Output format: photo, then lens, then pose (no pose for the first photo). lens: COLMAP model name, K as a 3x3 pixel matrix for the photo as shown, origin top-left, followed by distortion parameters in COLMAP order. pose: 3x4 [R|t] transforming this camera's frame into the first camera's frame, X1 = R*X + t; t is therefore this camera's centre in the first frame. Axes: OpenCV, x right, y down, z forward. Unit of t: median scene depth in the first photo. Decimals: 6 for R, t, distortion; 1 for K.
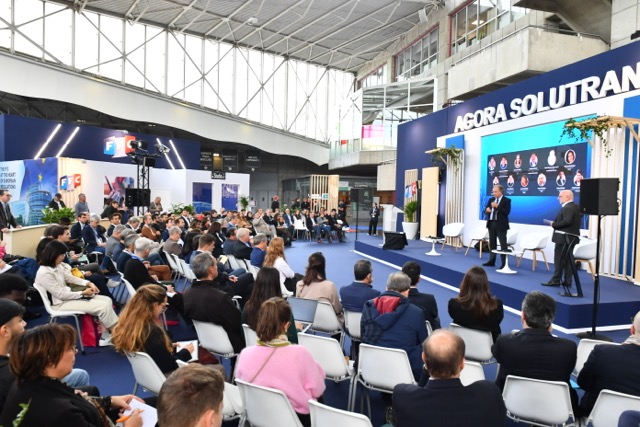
lens RADIAL K [[440.4, 0, 320.0], [0, 440.4, 213.5], [0, 0, 1]] dist [-0.004694, -0.001701]
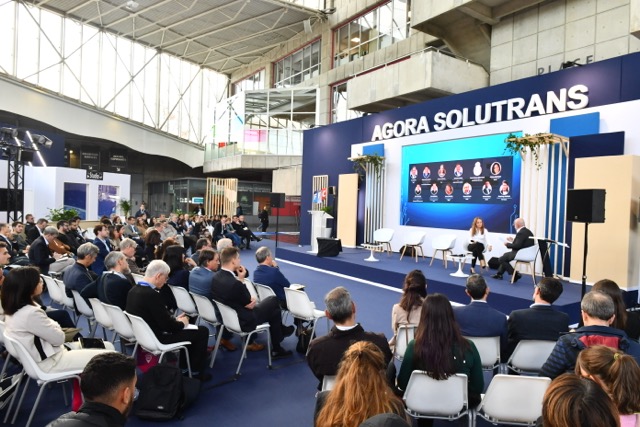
lens RADIAL K [[432.0, 0, 320.0], [0, 432.0, 213.5], [0, 0, 1]] dist [-0.009131, -0.005054]
pose [[0.943923, 0.001984, 0.330161, -0.137479], [0.001222, 0.999954, -0.009502, -0.003861], [-0.330164, 0.009373, 0.943877, 0.081299]]
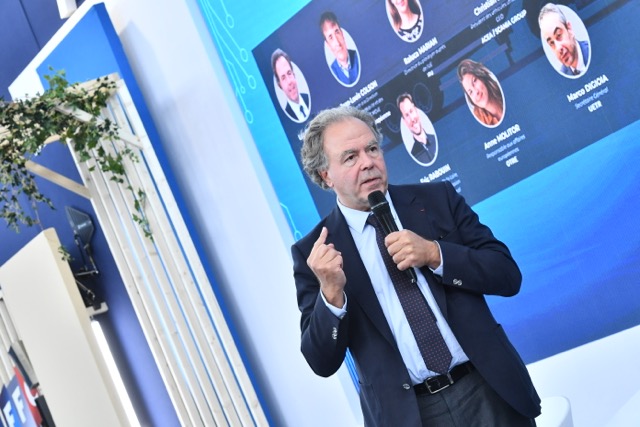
lens RADIAL K [[1723.8, 0, 320.0], [0, 1723.8, 213.5], [0, 0, 1]] dist [0.036559, 0.175609]
pose [[0.884787, -0.371025, 0.281945, 0.165983], [0.415087, 0.902486, -0.114982, 0.009649], [-0.211791, 0.218766, 0.952516, 0.321093]]
